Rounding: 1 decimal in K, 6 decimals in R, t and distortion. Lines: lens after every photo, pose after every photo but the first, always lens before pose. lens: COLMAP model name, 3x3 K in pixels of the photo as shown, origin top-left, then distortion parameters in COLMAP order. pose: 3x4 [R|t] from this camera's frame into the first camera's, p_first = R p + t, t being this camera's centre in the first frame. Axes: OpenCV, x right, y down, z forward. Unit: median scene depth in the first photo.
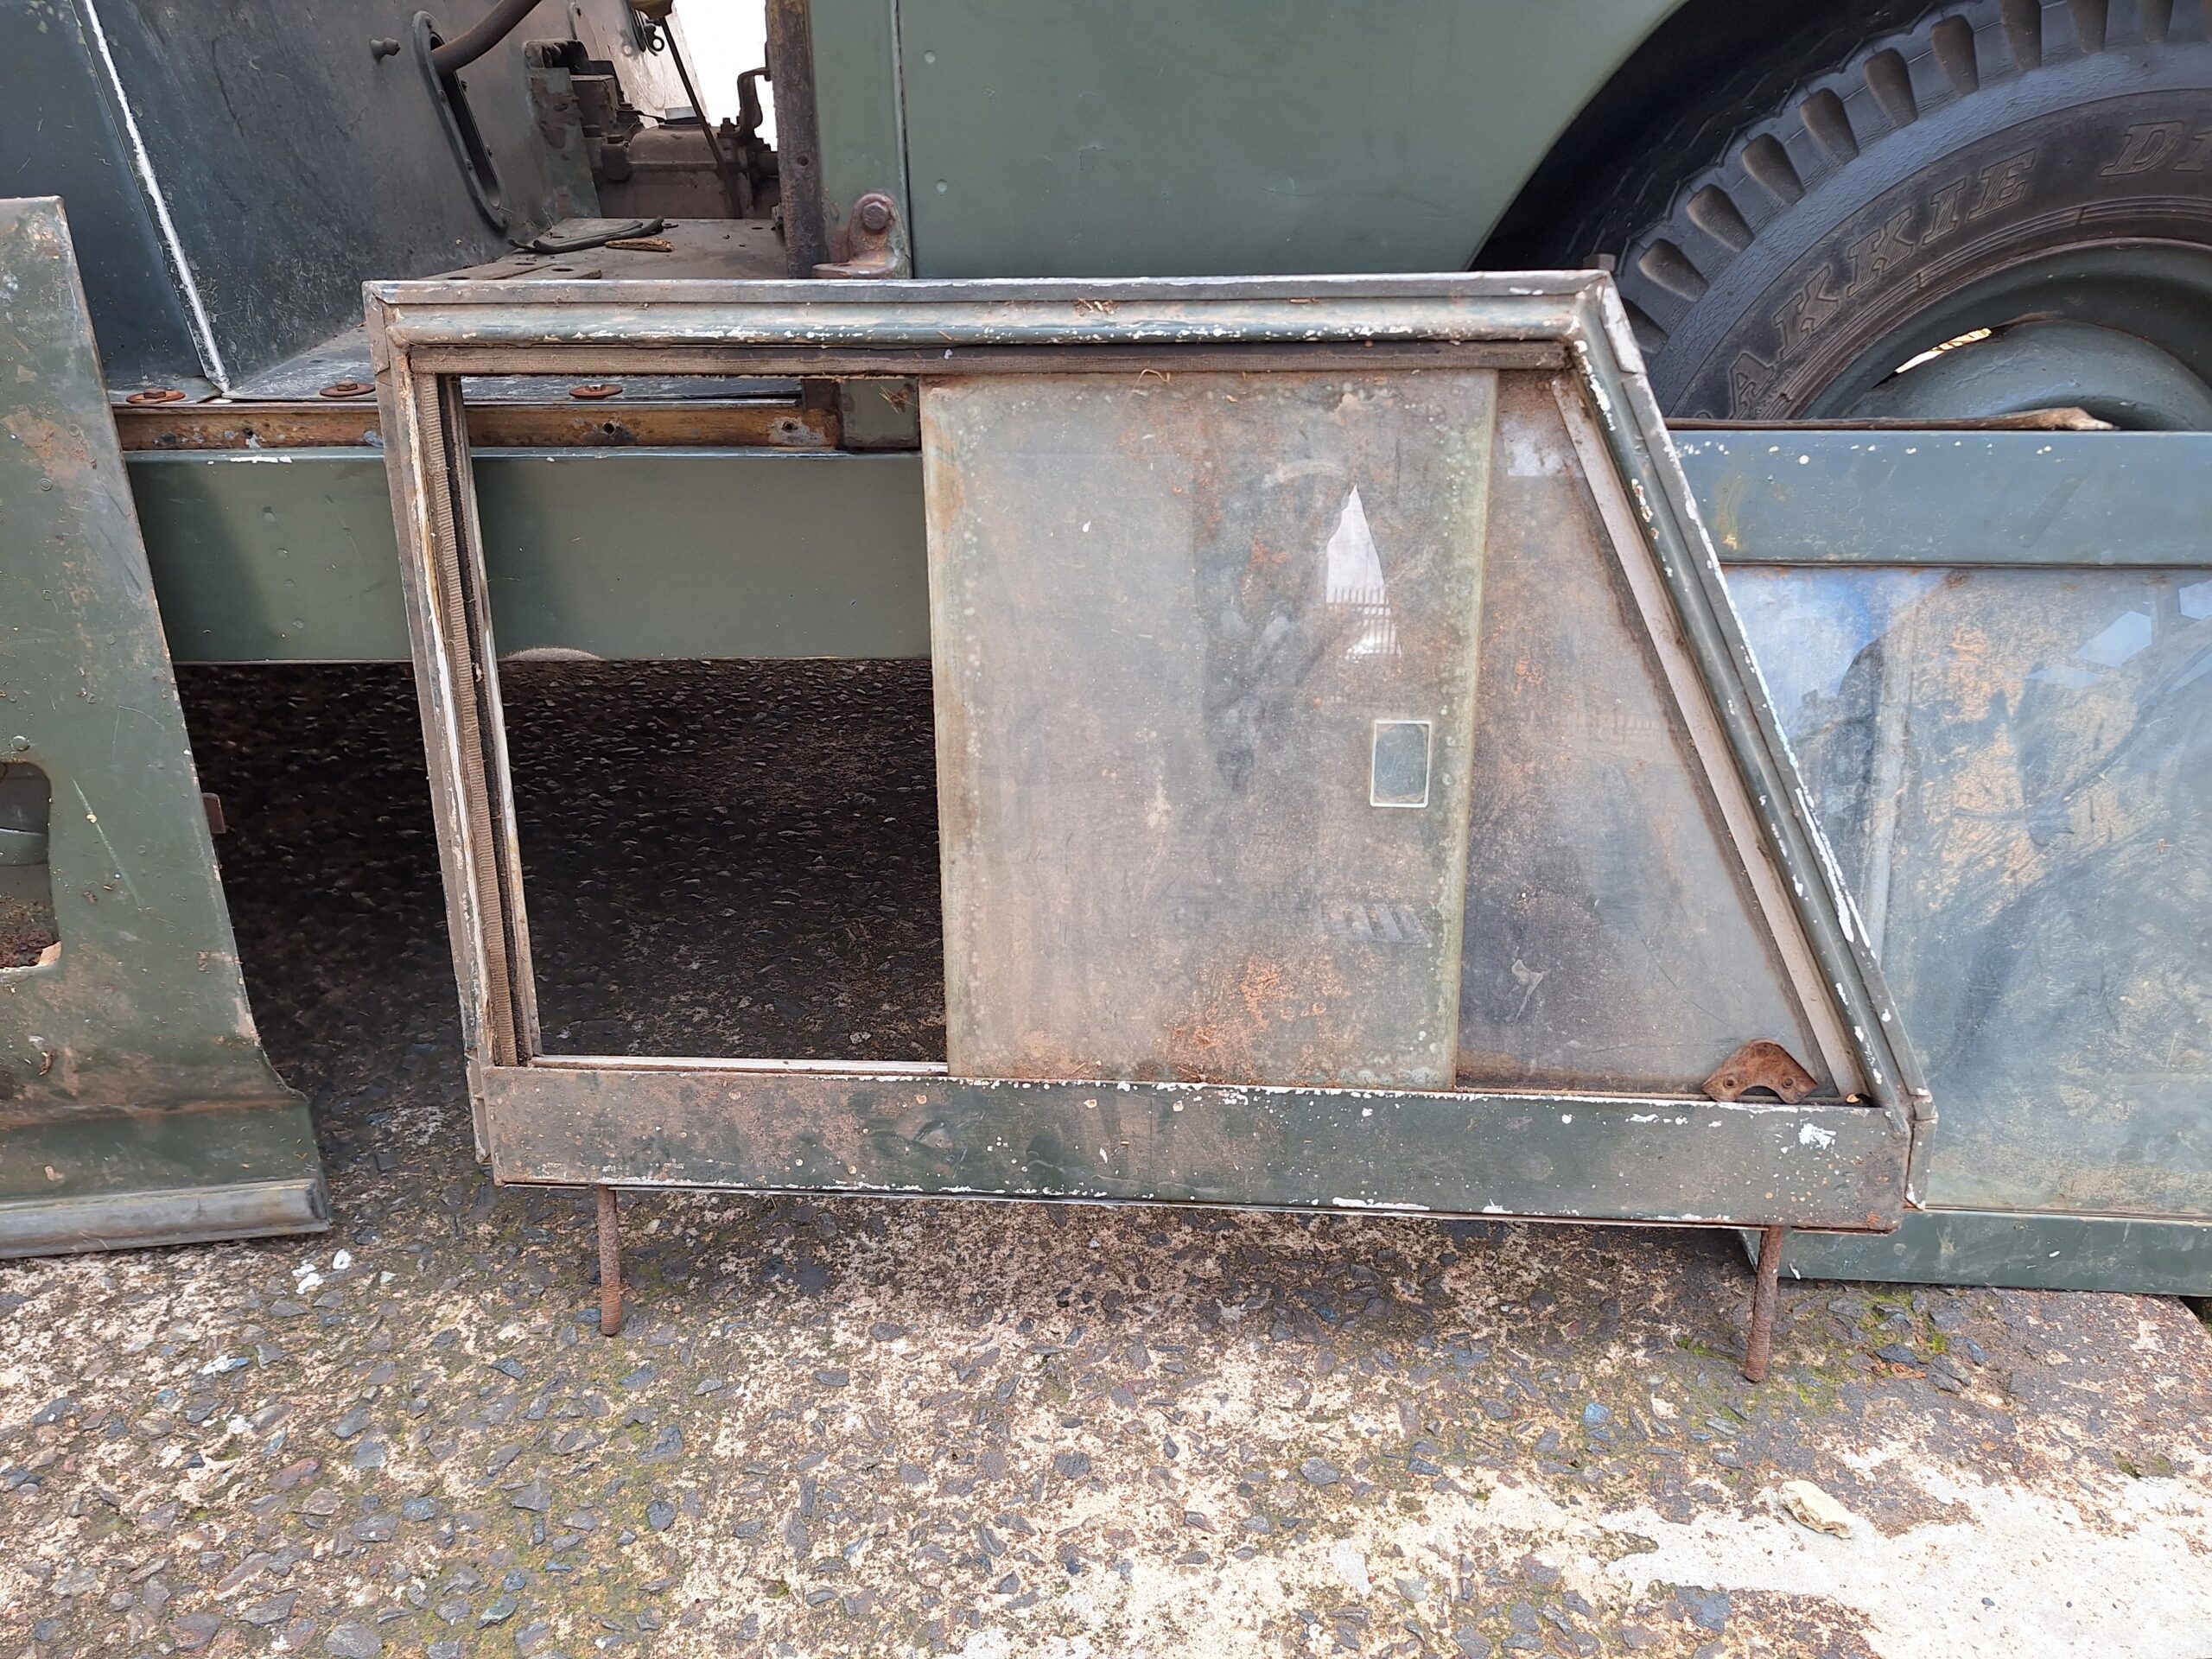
lens RADIAL K [[1540.7, 0, 1100.5], [0, 1540.7, 821.3], [0, 0, 1]] dist [0.054399, -0.054594]
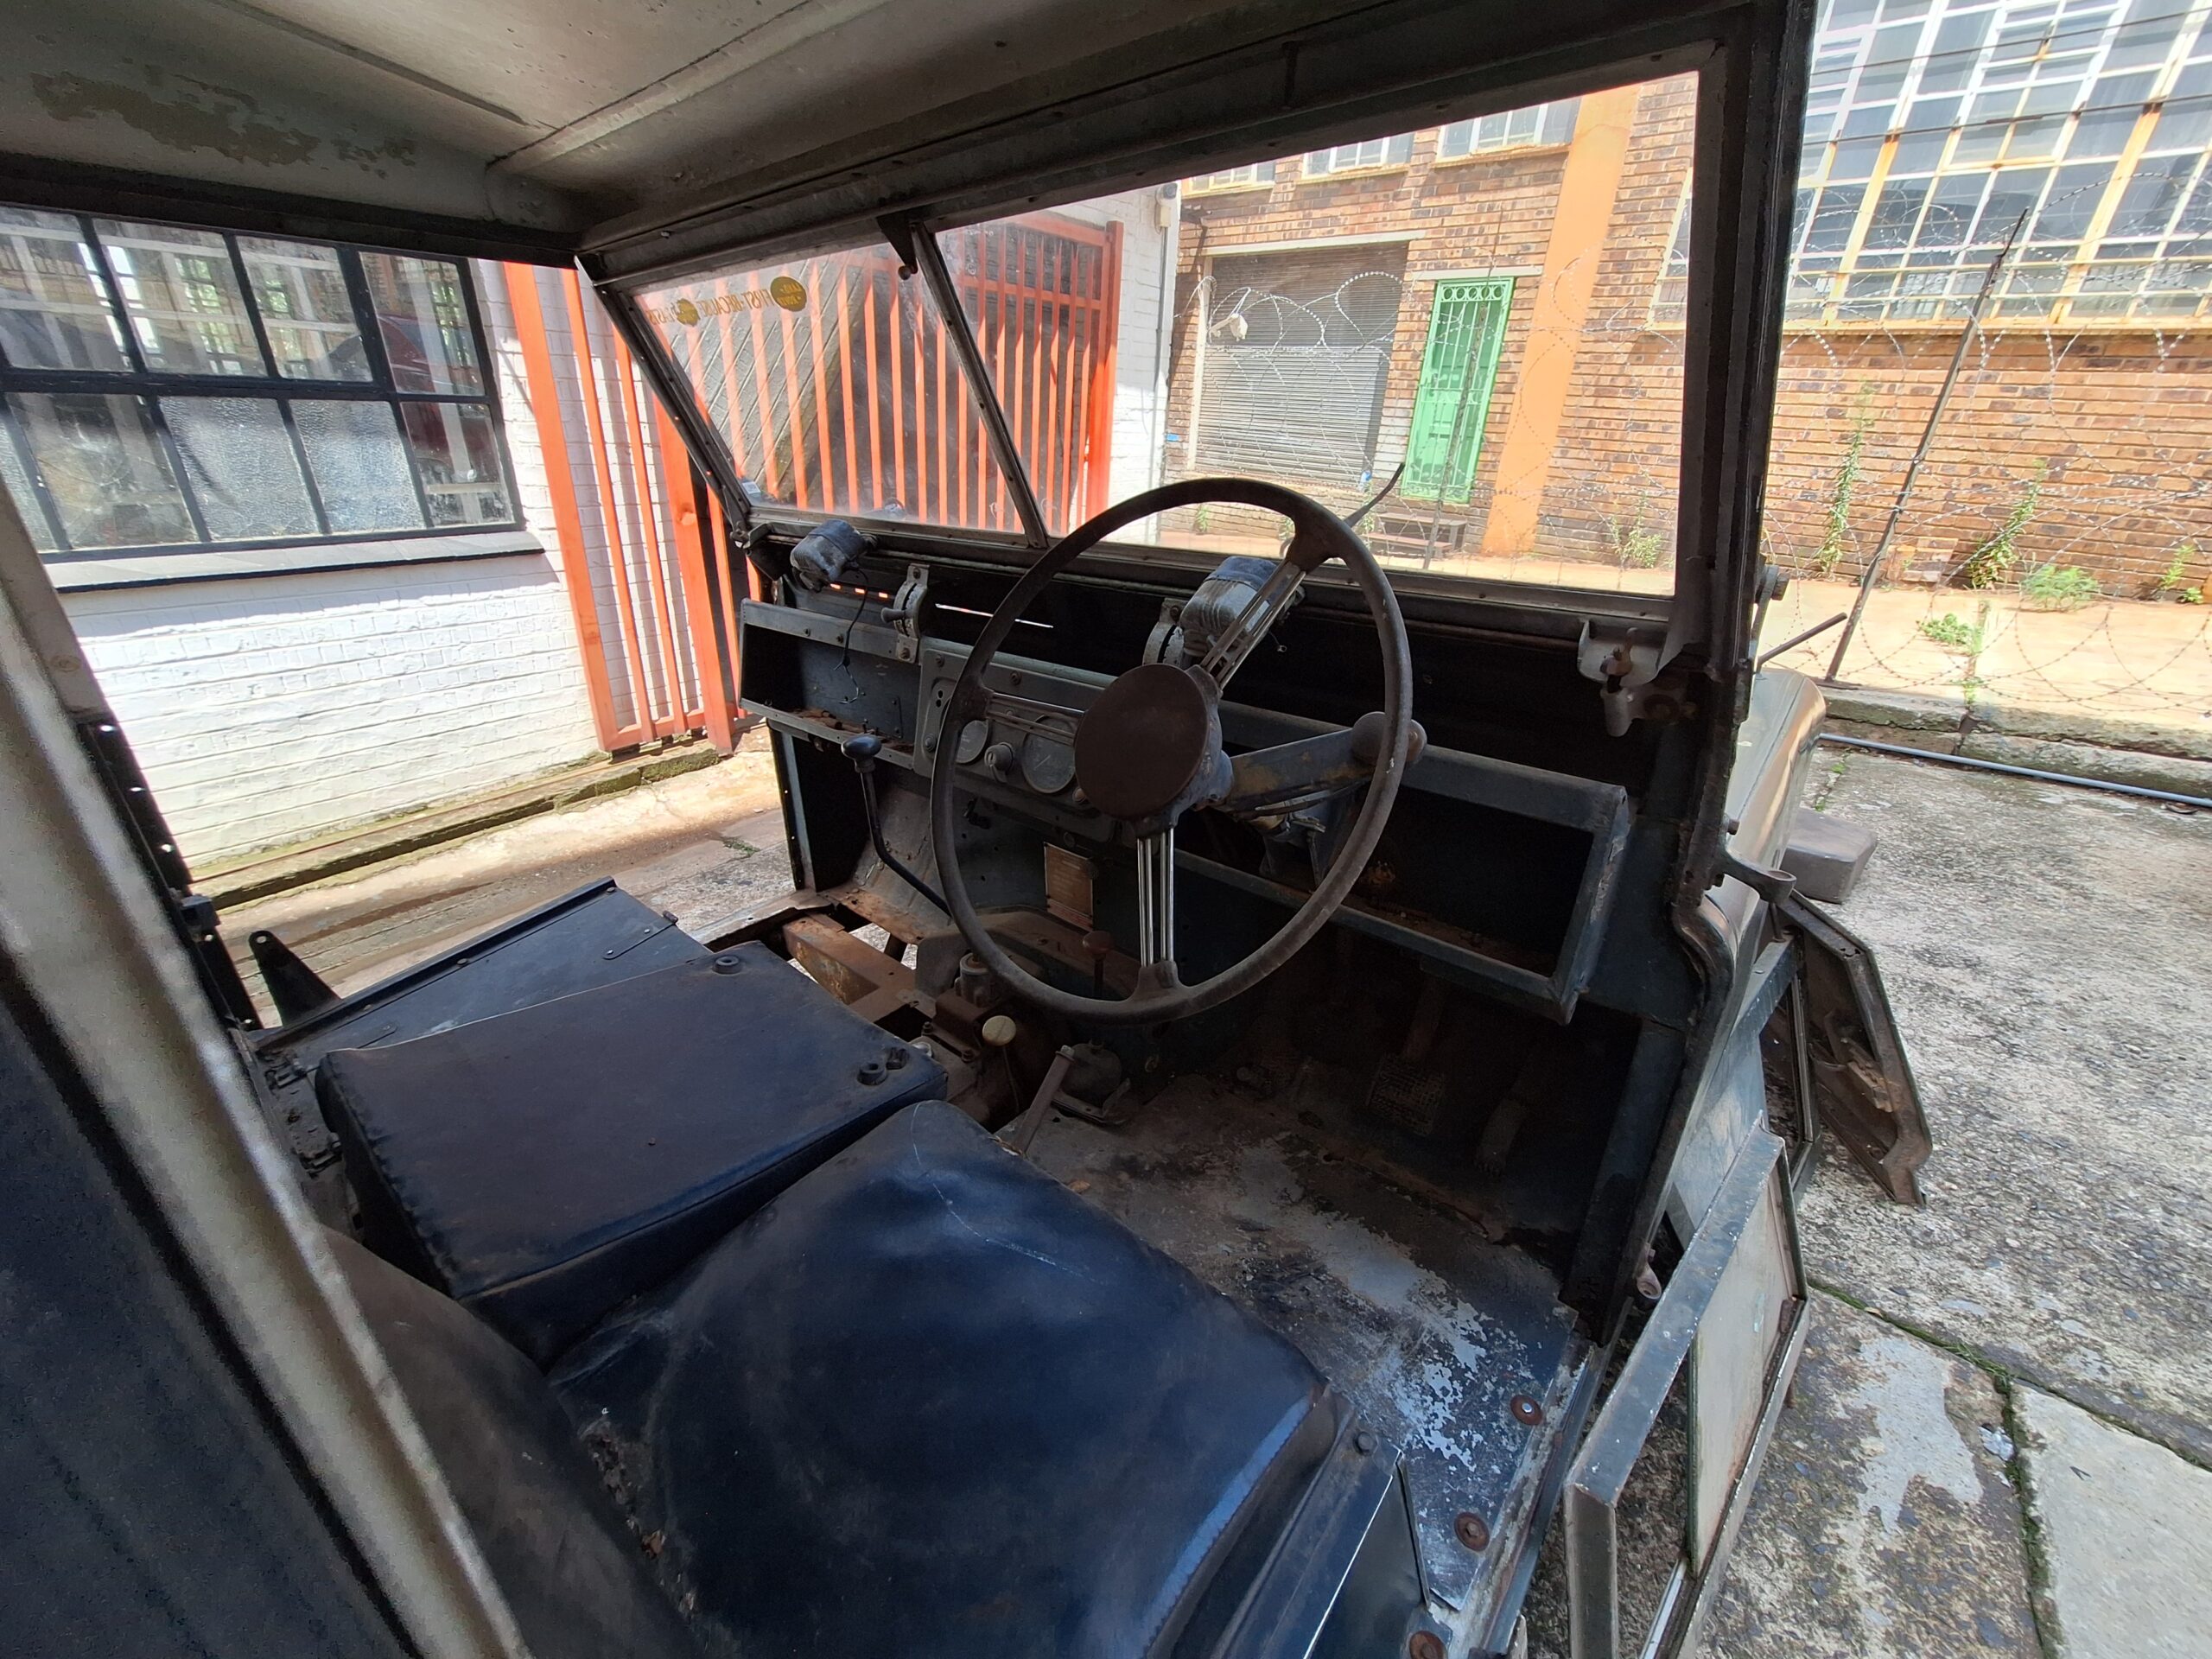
lens RADIAL K [[883.4, 0, 1111.6], [0, 883.4, 813.1], [0, 0, 1]] dist [-0.003712, 0.003436]
pose [[0.665191, -0.299211, 0.684101, -1.135772], [0.357071, 0.932117, 0.060486, -1.144637], [-0.655760, 0.204038, 0.726875, 0.458385]]
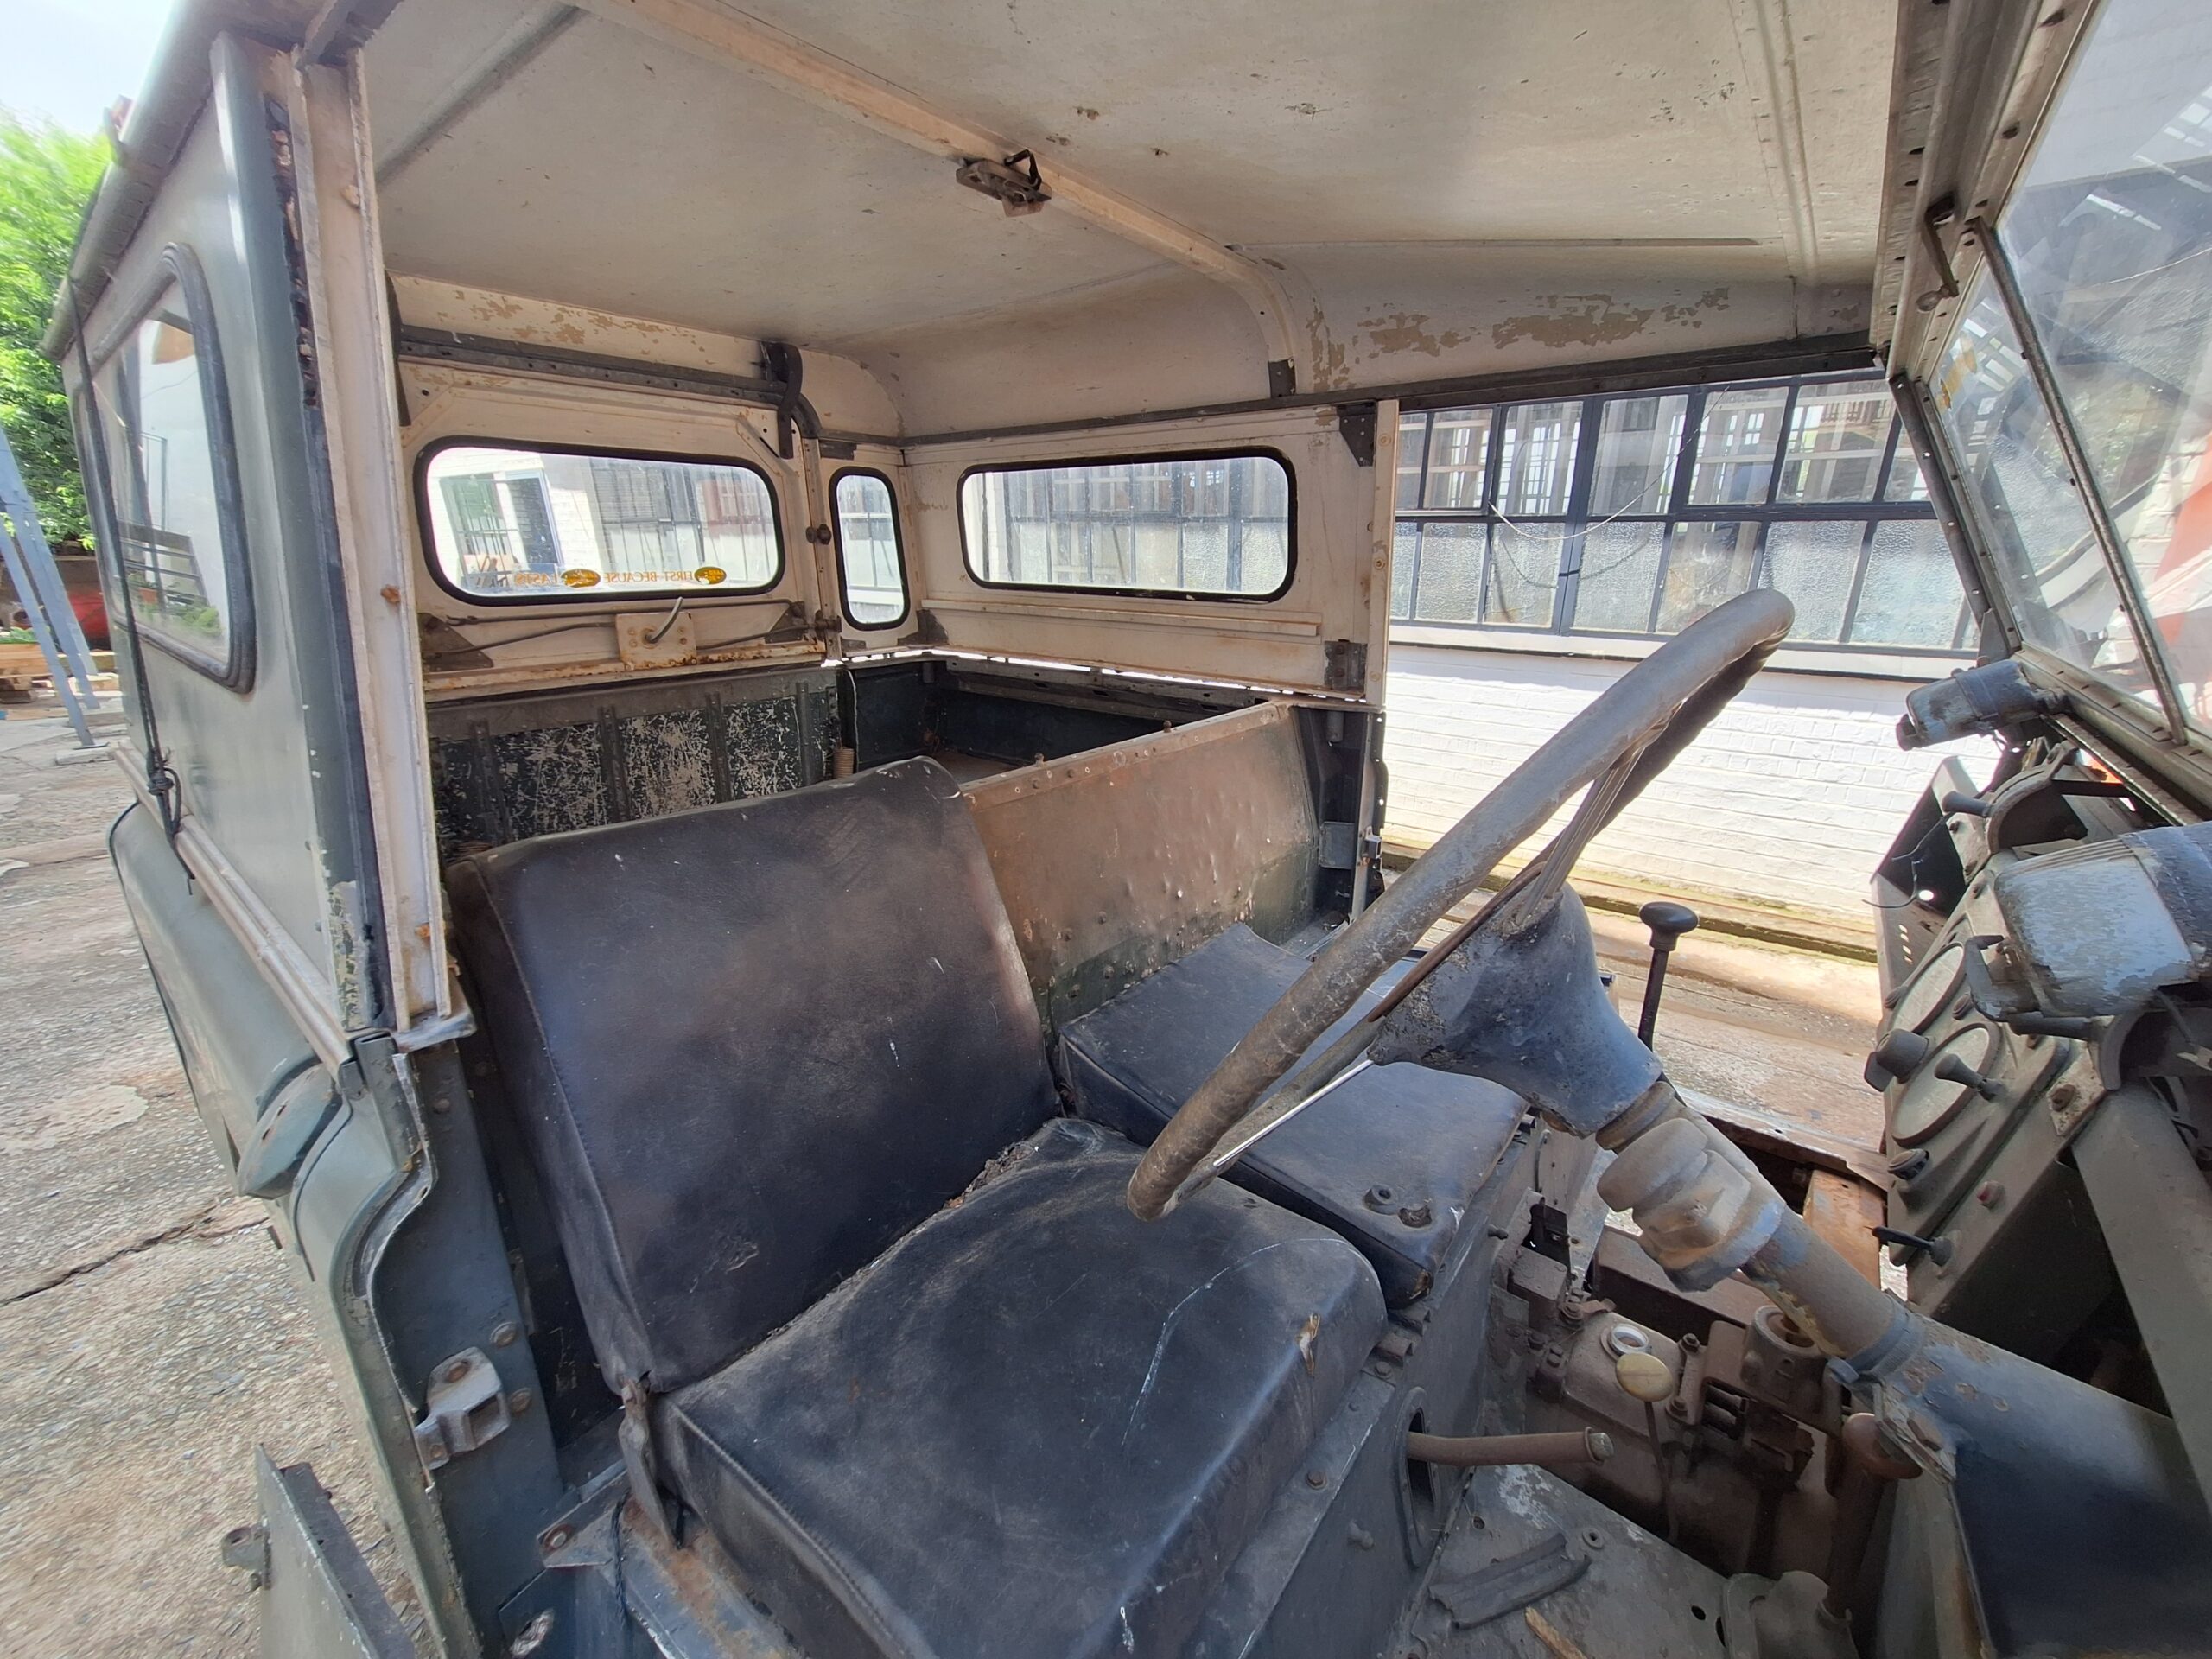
lens RADIAL K [[878.9, 0, 1124.5], [0, 878.9, 809.3], [0, 0, 1]] dist [0.000670, 0.000172]
pose [[0.768877, 0.180803, -0.613302, -0.400391], [-0.306781, 0.945887, -0.105751, -1.111644], [0.560994, 0.269459, 0.782737, 0.447985]]
